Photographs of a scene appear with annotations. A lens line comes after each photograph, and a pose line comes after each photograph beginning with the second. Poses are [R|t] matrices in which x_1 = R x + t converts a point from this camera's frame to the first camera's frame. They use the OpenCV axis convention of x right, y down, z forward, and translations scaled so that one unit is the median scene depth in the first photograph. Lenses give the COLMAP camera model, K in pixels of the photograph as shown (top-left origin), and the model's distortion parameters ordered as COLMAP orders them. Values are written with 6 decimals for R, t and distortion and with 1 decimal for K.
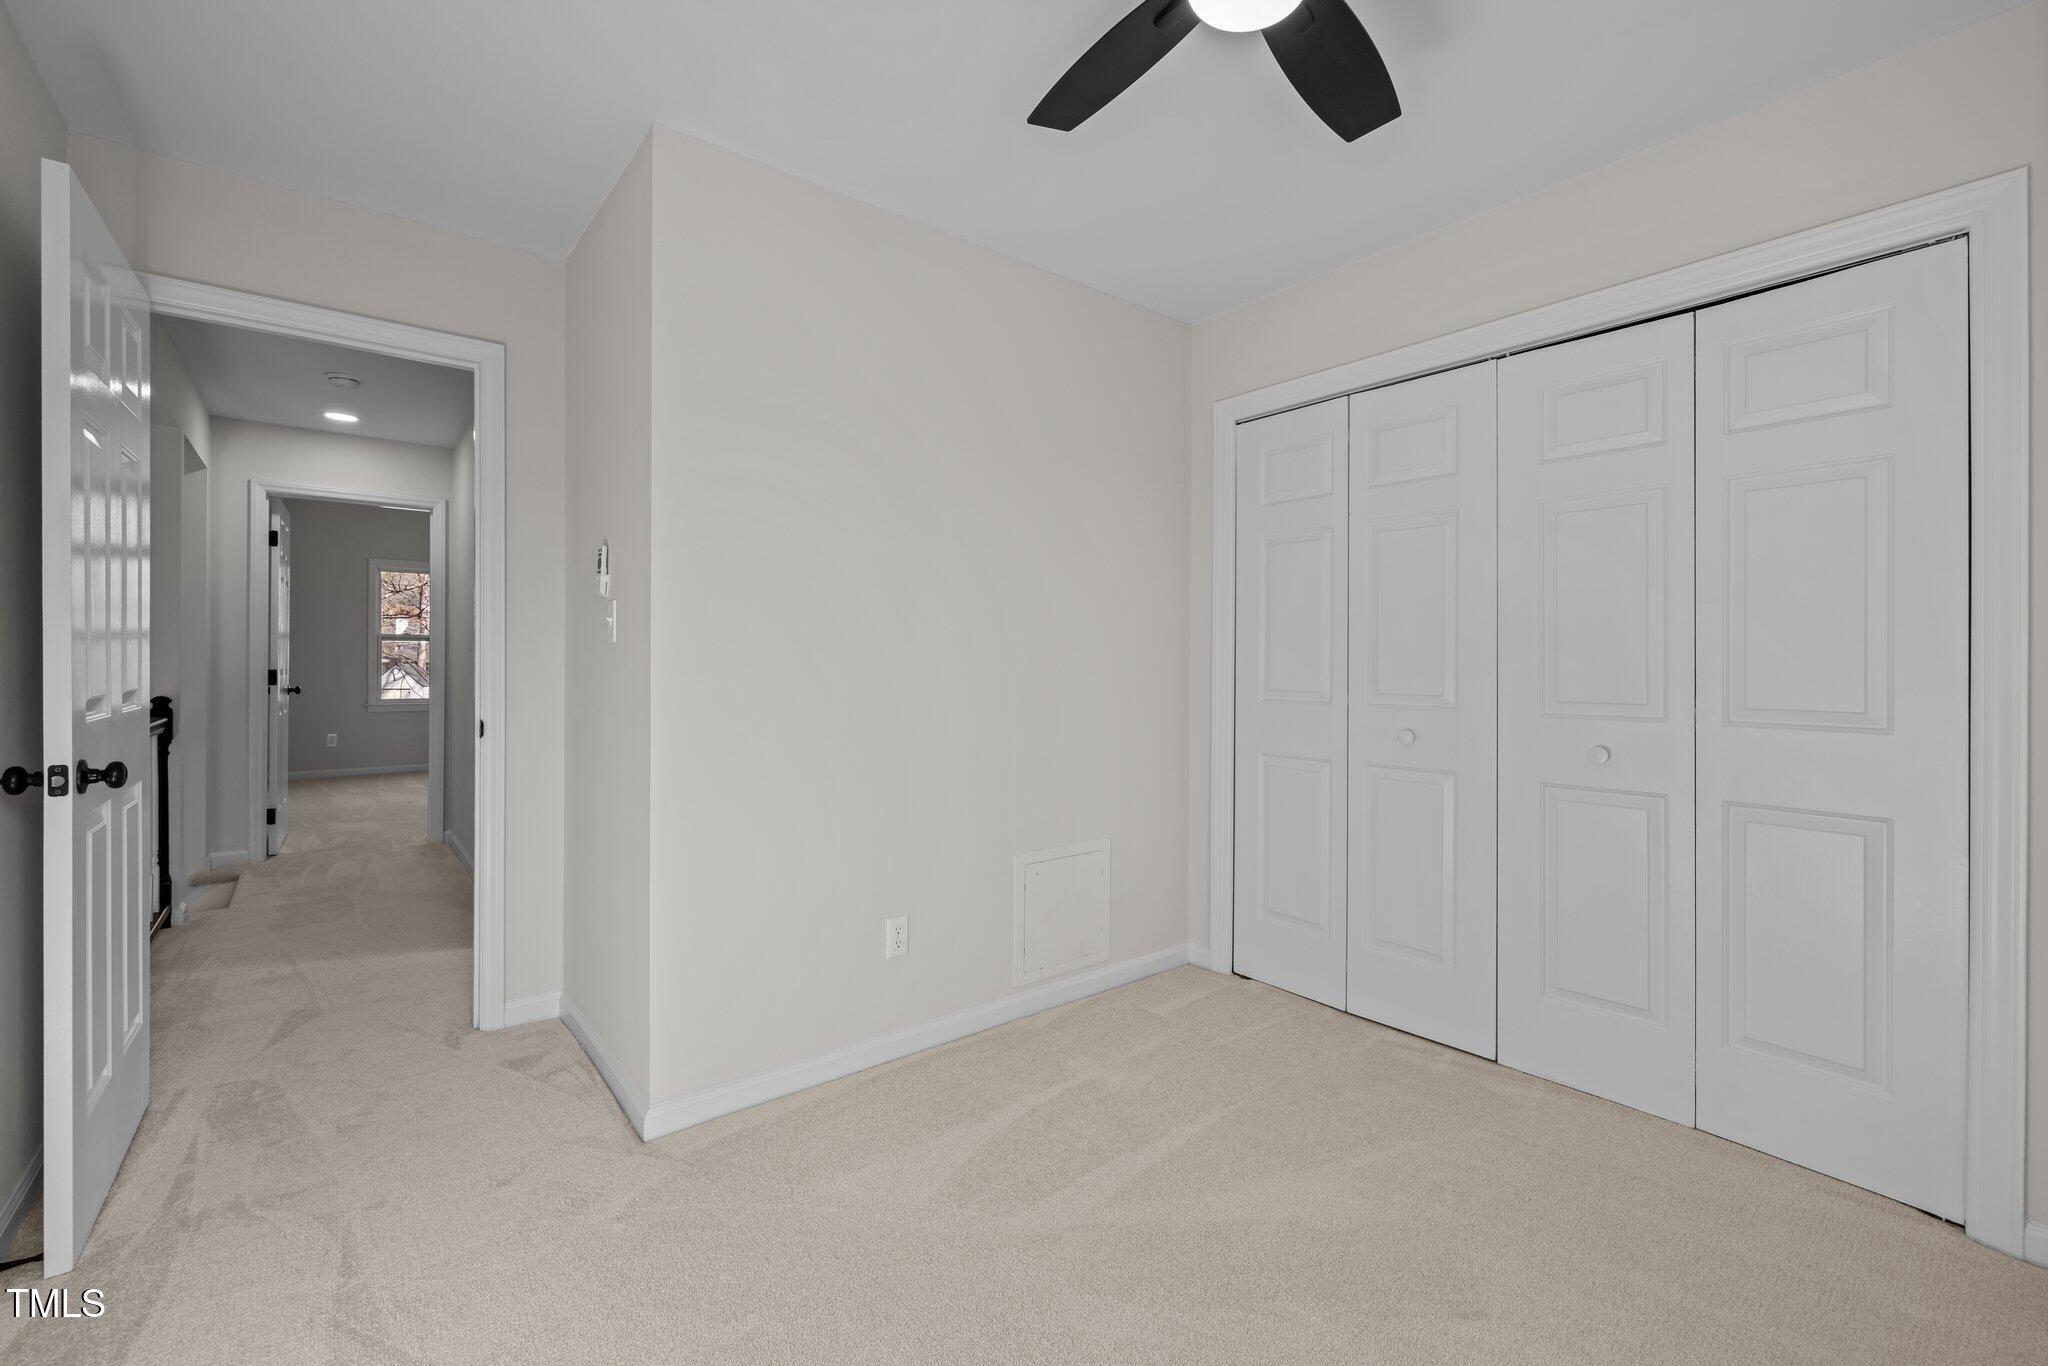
lens RADIAL K [[862.9, 0, 1027.9], [0, 862.9, 670.4], [0, 0, 1]] dist [0.001108, 0.001263]
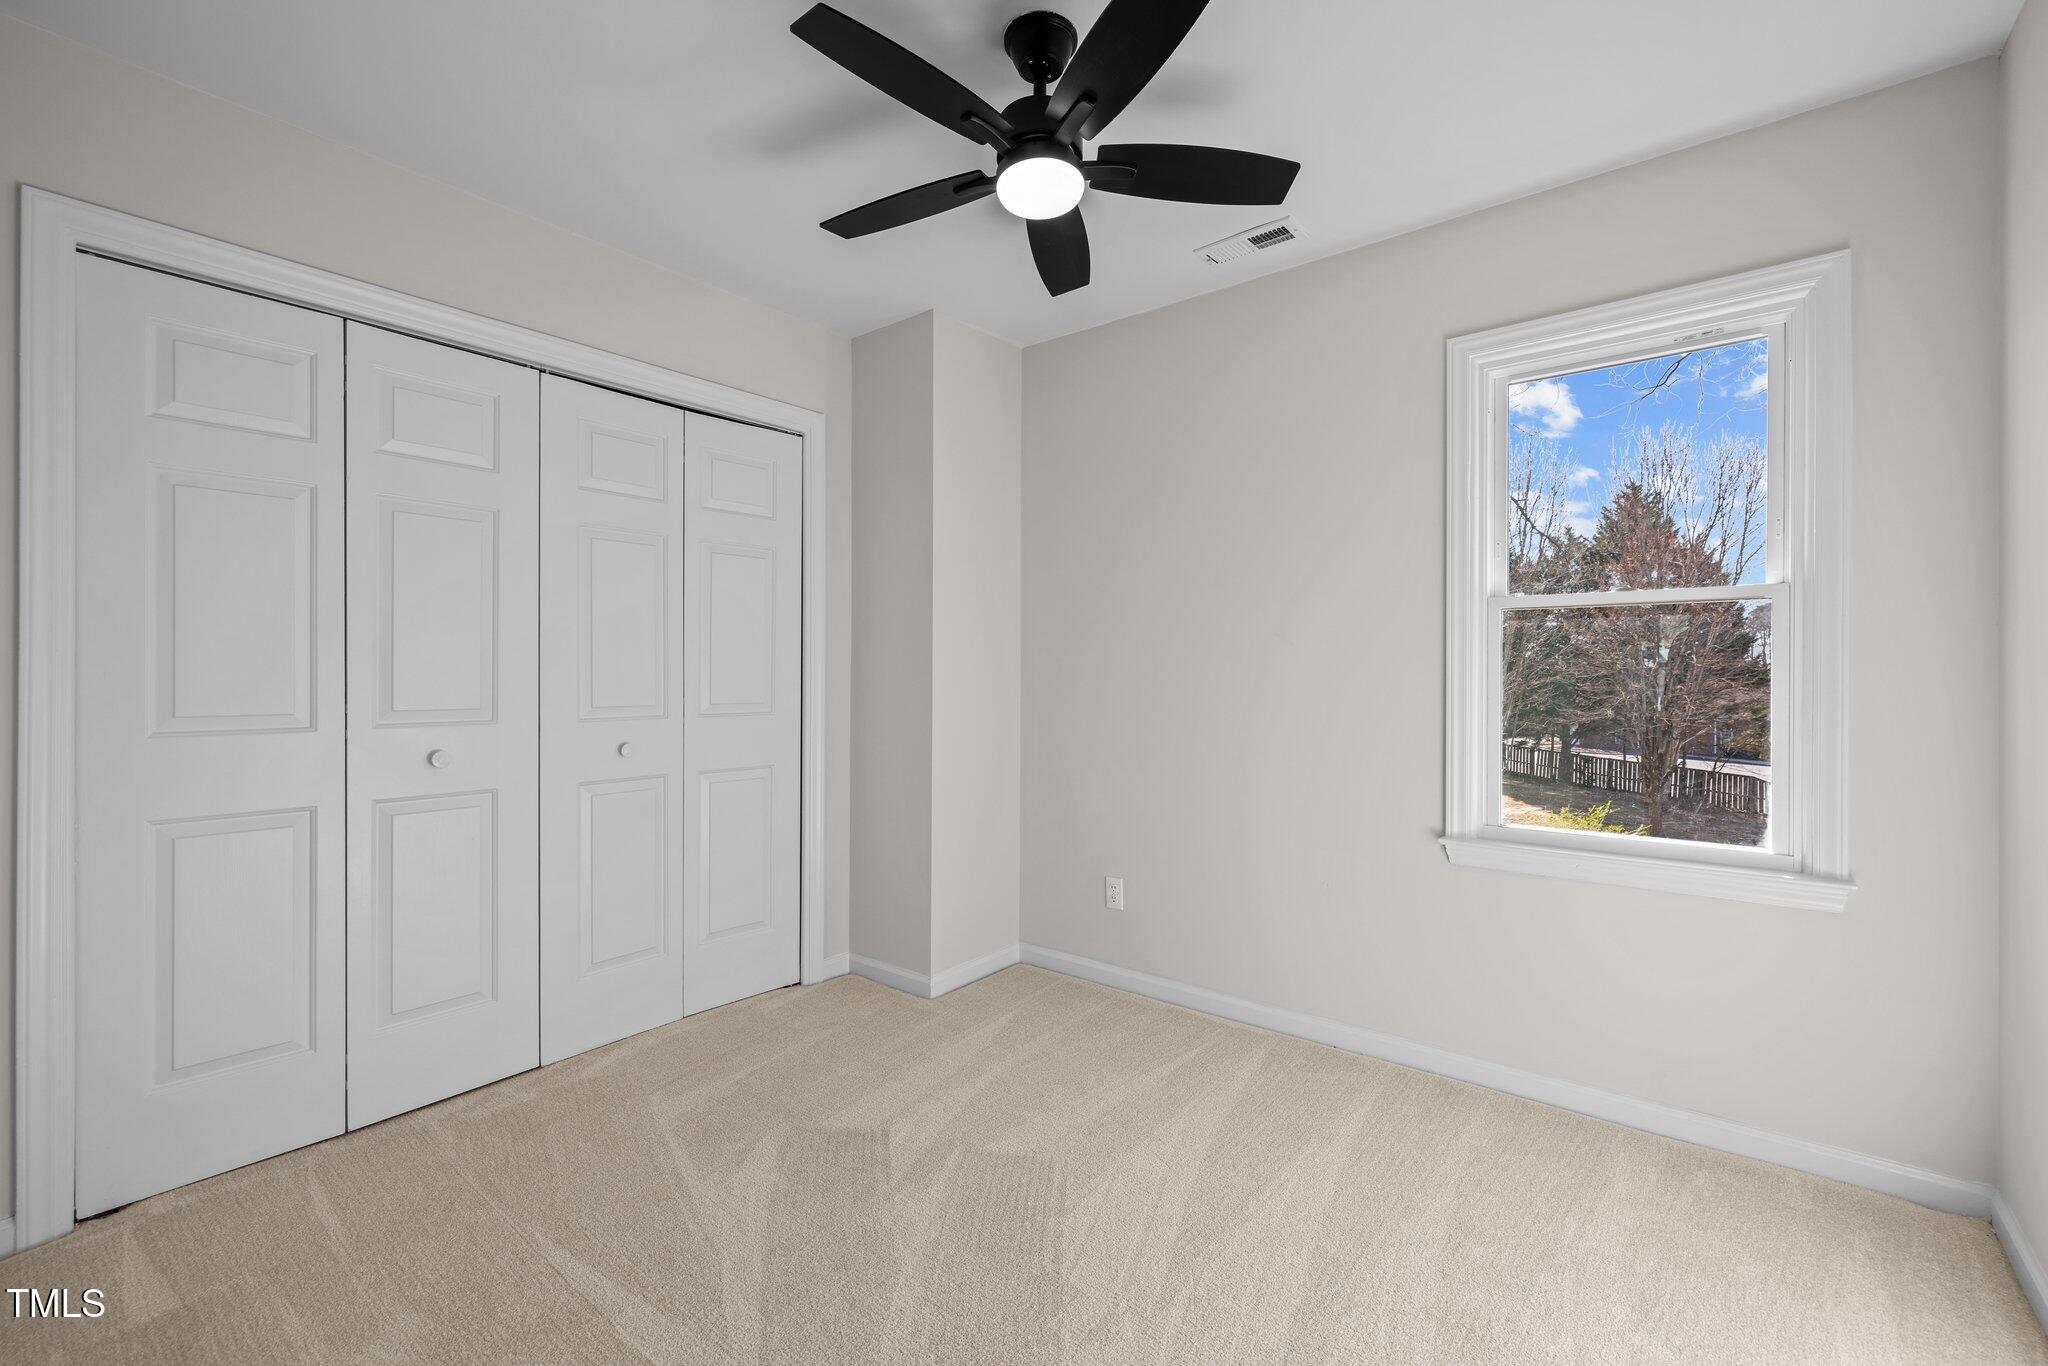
lens RADIAL K [[862.9, 0, 1029.2], [0, 862.9, 673.6], [0, 0, 1]] dist [0.001108, 0.001263]
pose [[-0.196645, -0.011310, 0.980409, -0.511831], [0.007855, 0.999883, 0.013110, -0.014842], [-0.980443, 0.010279, -0.196534, 0.578098]]
